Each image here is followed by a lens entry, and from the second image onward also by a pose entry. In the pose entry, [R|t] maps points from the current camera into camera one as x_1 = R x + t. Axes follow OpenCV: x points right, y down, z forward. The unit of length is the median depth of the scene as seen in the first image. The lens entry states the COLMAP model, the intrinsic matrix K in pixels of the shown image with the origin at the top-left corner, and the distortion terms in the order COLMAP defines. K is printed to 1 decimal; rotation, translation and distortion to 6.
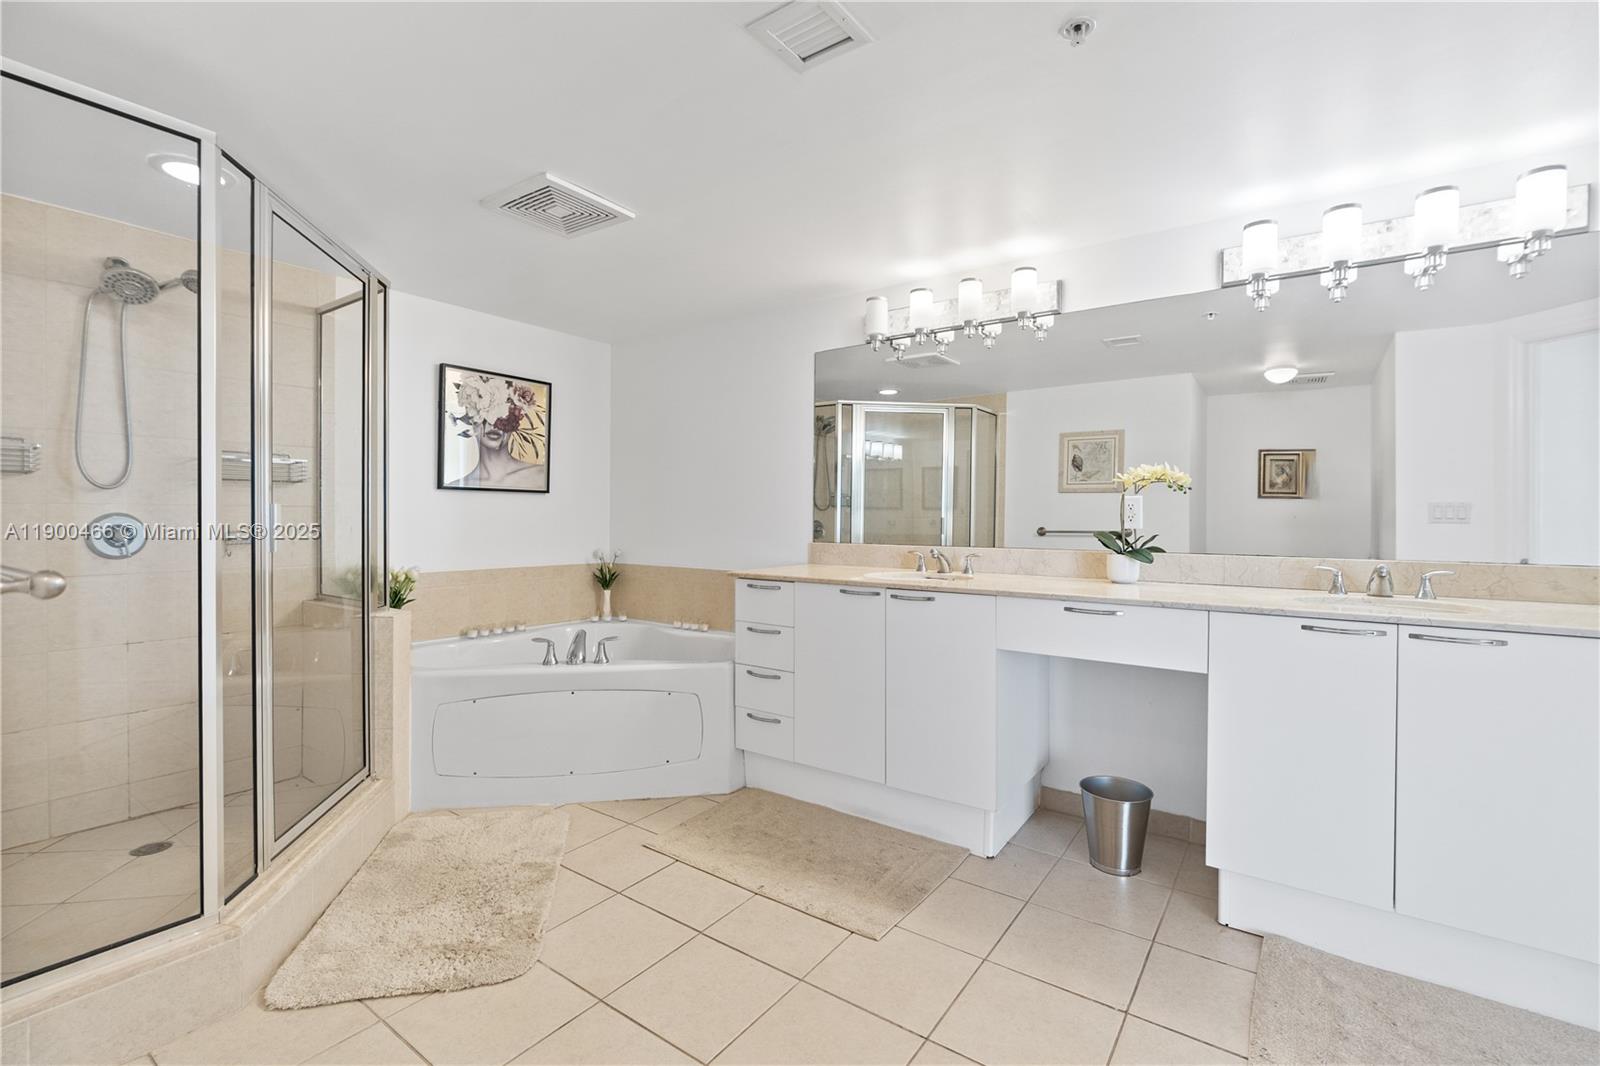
lens RADIAL K [[707.2, 0, 794.6], [0, 707.2, 524.7], [0, 0, 1]] dist [-0.013553, 0.005857]
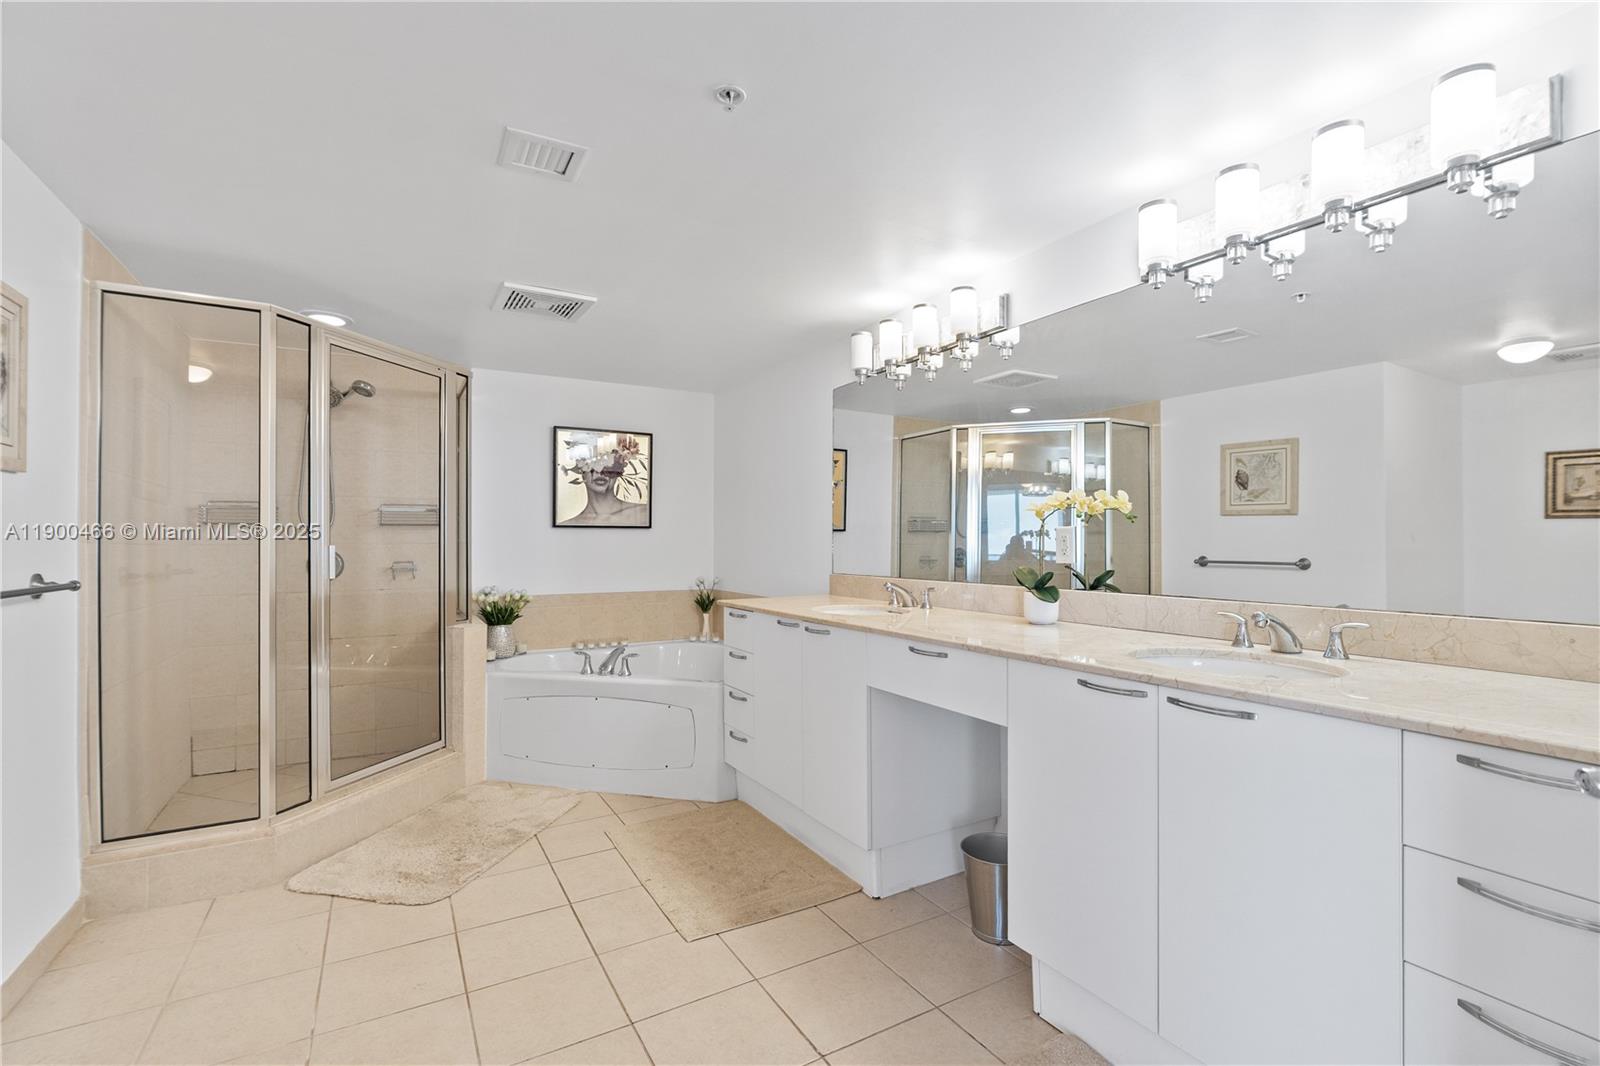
lens RADIAL K [[707.2, 0, 784.9], [0, 707.2, 540.4], [0, 0, 1]] dist [-0.013553, 0.005857]
pose [[0.914046, -0.008930, -0.405511, 0.397944], [0.003167, 0.999884, -0.014880, -0.008524], [0.405597, 0.012317, 0.913969, 0.031879]]
